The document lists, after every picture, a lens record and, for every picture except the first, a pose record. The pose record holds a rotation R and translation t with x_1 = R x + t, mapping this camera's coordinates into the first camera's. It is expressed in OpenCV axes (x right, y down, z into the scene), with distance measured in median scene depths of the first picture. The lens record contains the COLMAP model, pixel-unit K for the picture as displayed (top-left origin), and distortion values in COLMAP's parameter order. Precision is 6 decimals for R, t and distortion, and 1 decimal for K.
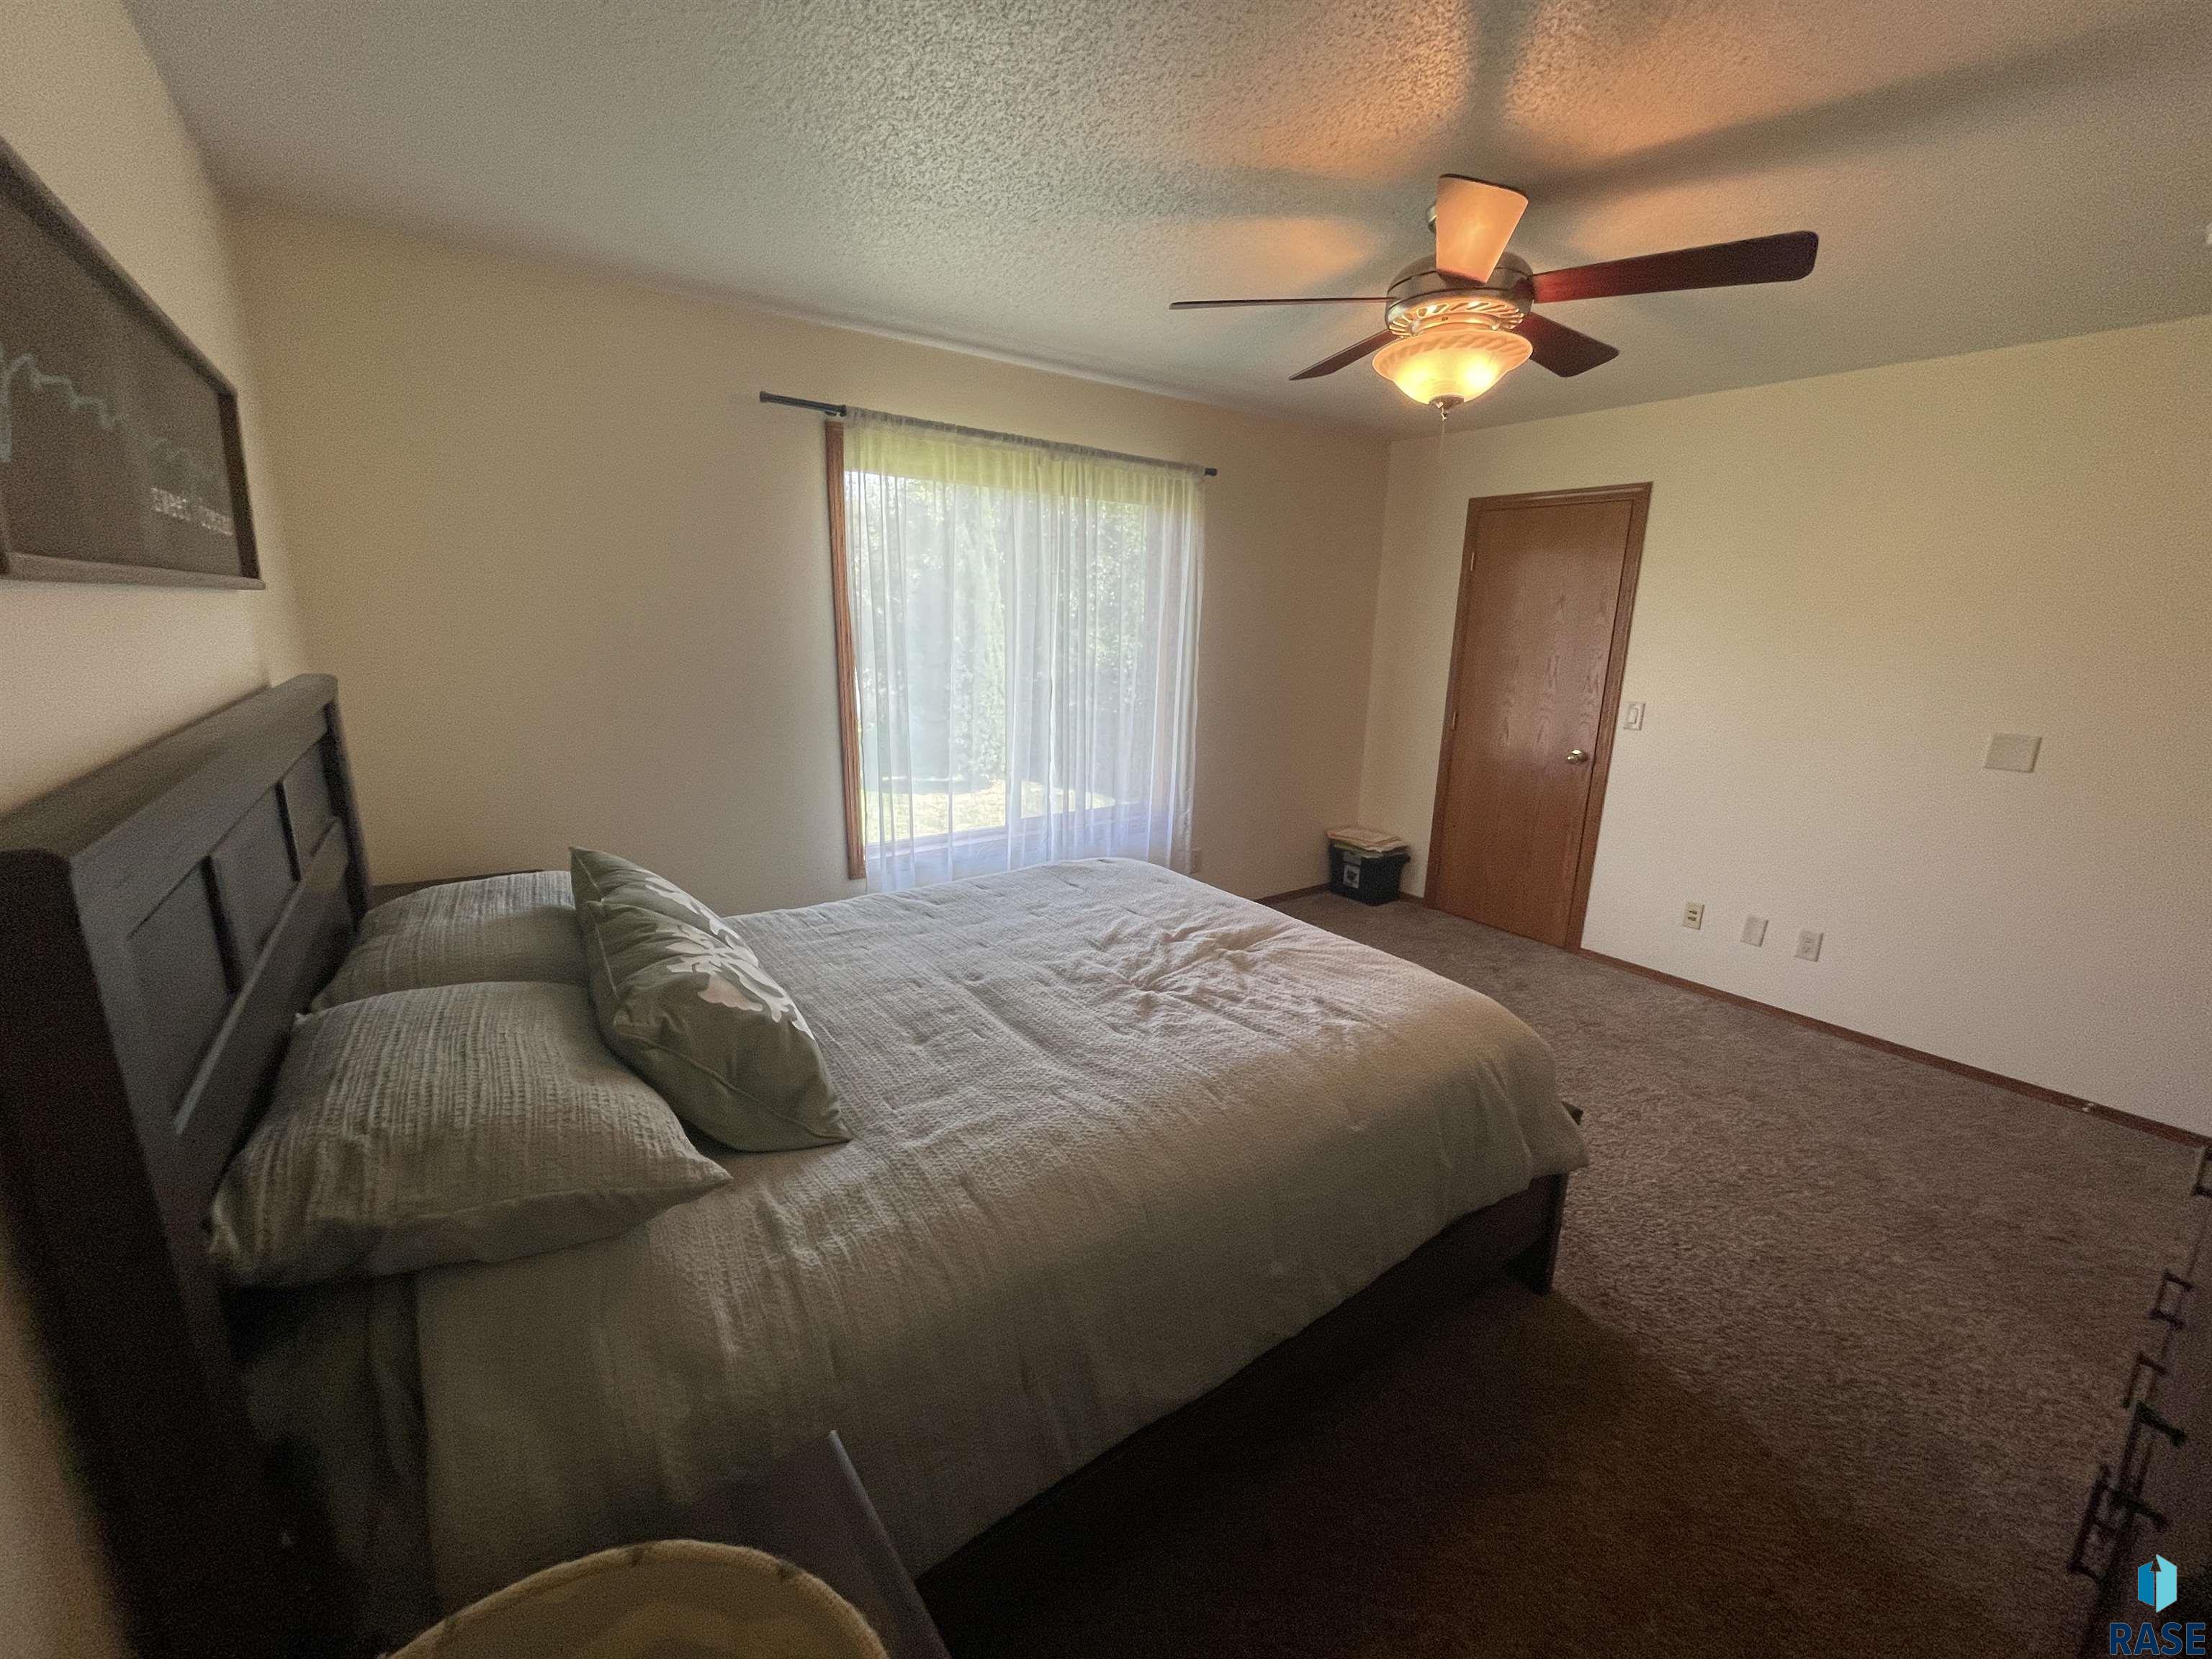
lens RADIAL K [[889.4, 0, 1108.6], [0, 889.4, 830.7], [0, 0, 1]] dist [0.002022, -0.000018]
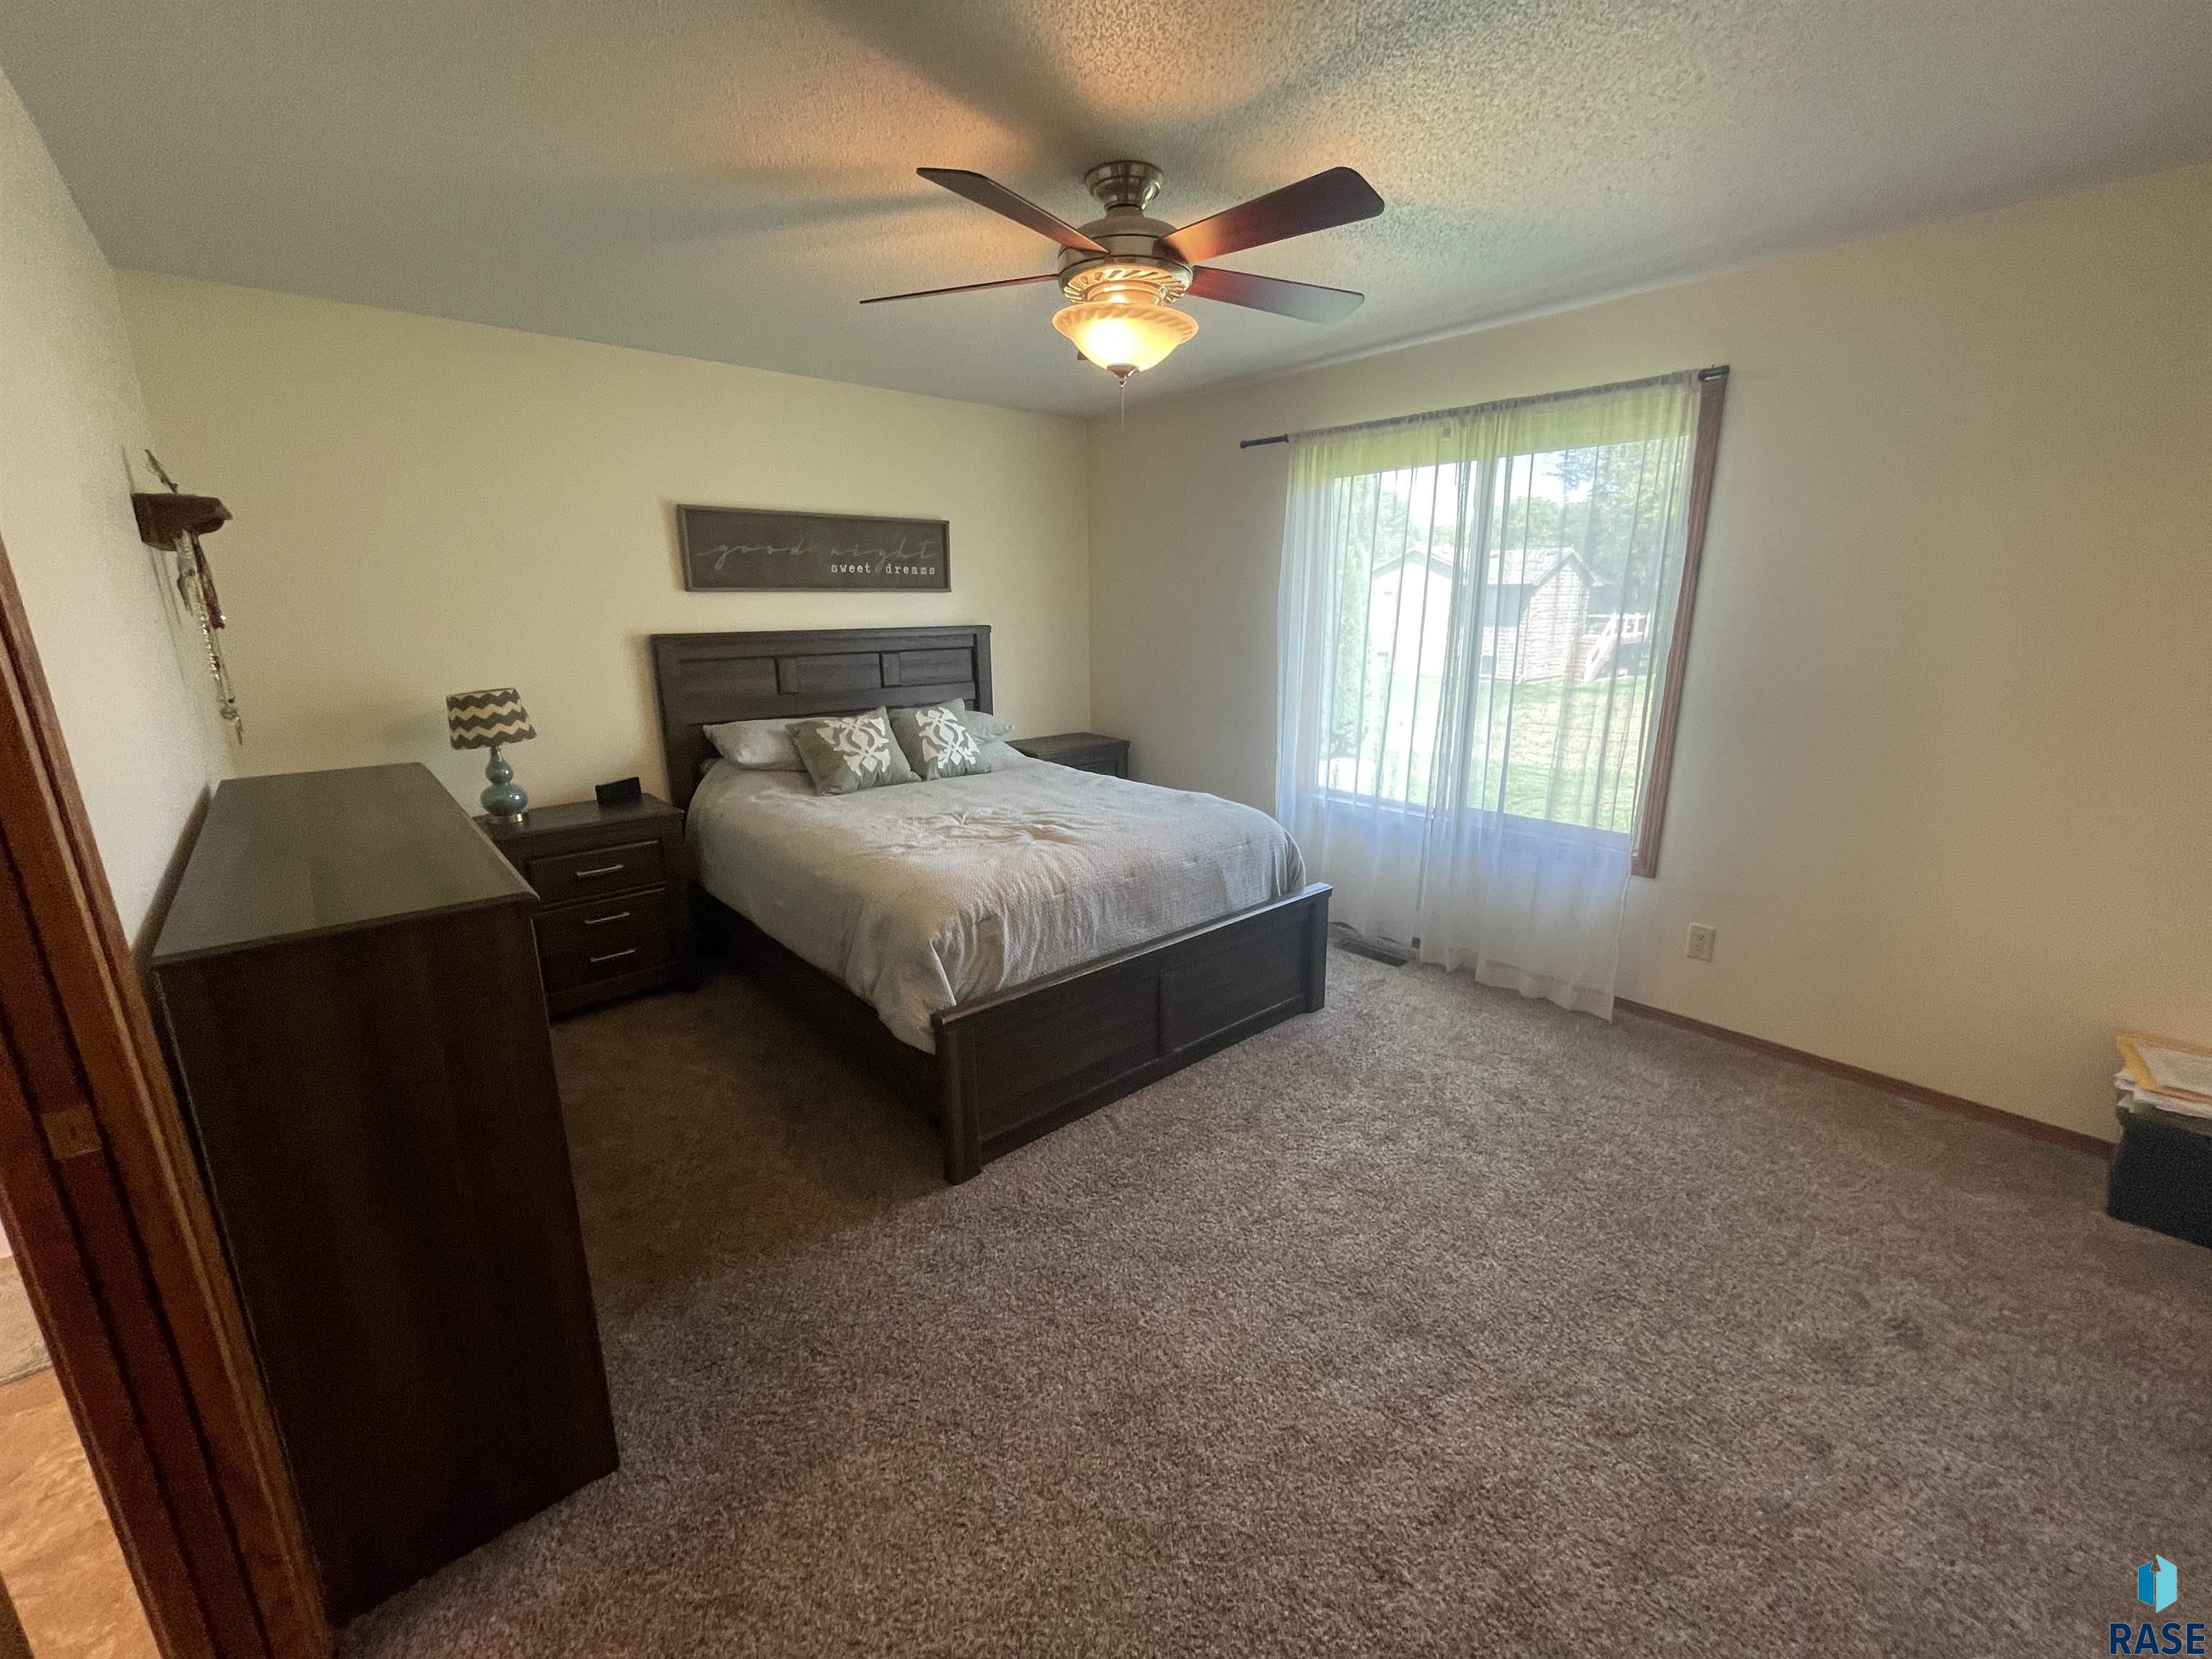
lens RADIAL K [[889.4, 0, 1110.0], [0, 889.4, 824.6], [0, 0, 1]] dist [0.002022, -0.000018]
pose [[0.093980, 0.228061, -0.969101, 1.090280], [-0.224353, 0.953222, 0.202567, -0.138079], [0.969966, 0.198383, 0.140750, 0.682626]]
